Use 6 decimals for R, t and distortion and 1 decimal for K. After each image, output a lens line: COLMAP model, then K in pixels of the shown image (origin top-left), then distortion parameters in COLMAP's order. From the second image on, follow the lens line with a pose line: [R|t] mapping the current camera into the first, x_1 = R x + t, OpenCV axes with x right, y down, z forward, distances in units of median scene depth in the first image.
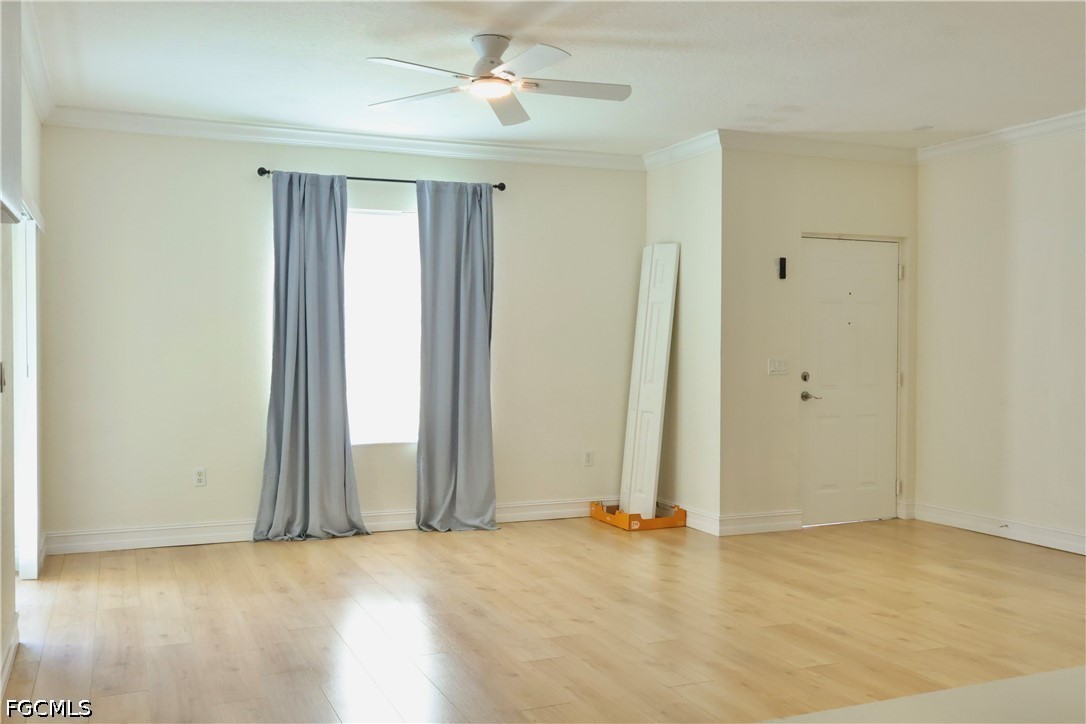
lens RADIAL K [[999.9, 0, 547.6], [0, 999.9, 359.4], [0, 0, 1]] dist [0.006318, -0.007235]
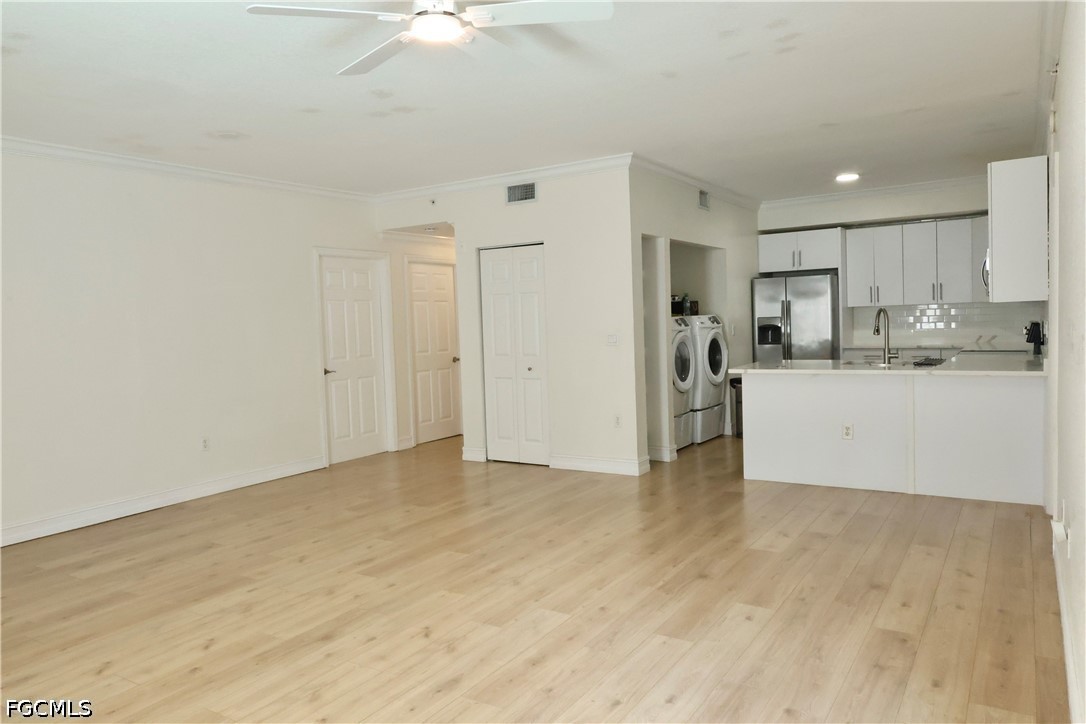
lens RADIAL K [[751.0, 0, 543.0], [0, 751.0, 356.9], [0, 0, 1]] dist [-0.007004, 0.000659]
pose [[-0.557731, -0.024298, 0.829666, -0.427405], [0.053097, 0.996480, 0.064877, -0.028595], [-0.828322, 0.080237, -0.554477, 0.891532]]
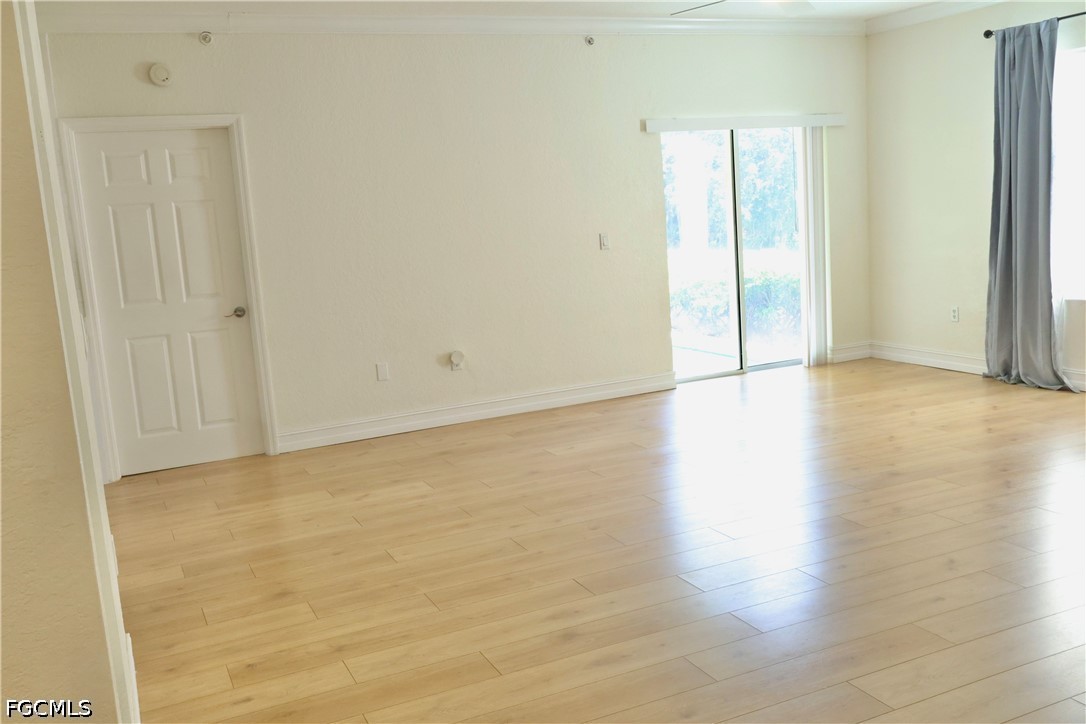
lens RADIAL K [[999.9, 0, 547.6], [0, 999.9, 359.4], [0, 0, 1]] dist [0.006318, -0.007235]
pose [[0.027699, 0.150992, -0.988147, 0.779062], [0.049518, 0.987105, 0.152220, -0.030969], [0.998389, -0.053147, 0.019865, 0.479993]]
